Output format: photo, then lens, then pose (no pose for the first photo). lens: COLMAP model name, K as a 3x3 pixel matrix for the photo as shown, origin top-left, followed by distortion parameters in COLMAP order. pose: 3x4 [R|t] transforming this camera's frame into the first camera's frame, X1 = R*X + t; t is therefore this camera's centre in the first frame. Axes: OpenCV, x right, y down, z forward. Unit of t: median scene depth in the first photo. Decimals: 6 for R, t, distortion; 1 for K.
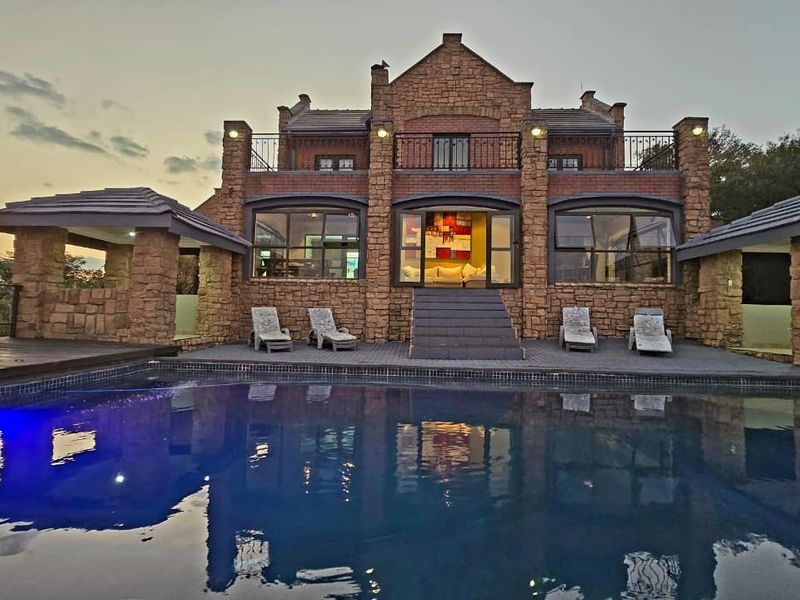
lens RADIAL K [[432.8, 0, 399.8], [0, 432.8, 299.6], [0, 0, 1]] dist [0.005006, -0.000856]
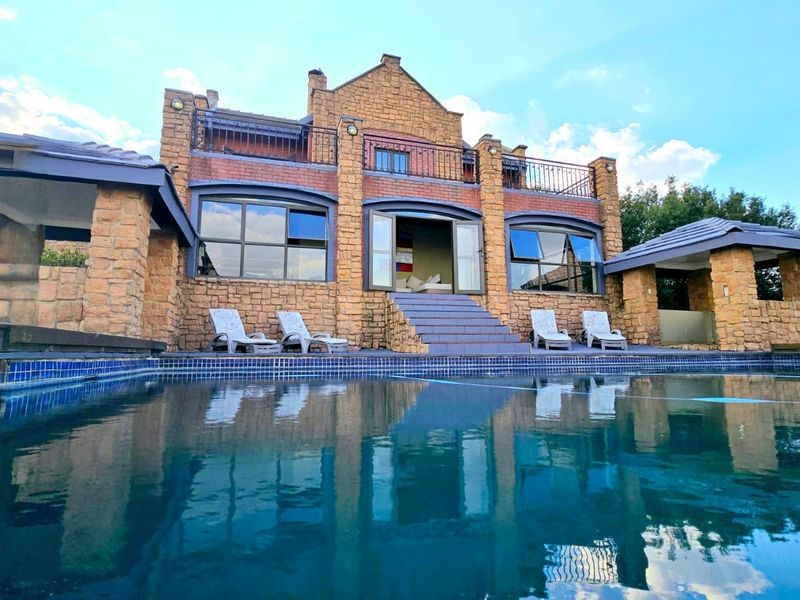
lens RADIAL K [[432.8, 0, 397.9], [0, 432.8, 299.6], [0, 0, 1]] dist [0.005006, -0.000856]
pose [[0.937838, 0.019253, 0.346540, -0.273183], [0.011666, 0.996147, -0.086916, 0.071487], [-0.346878, 0.085556, 0.934000, 0.104858]]
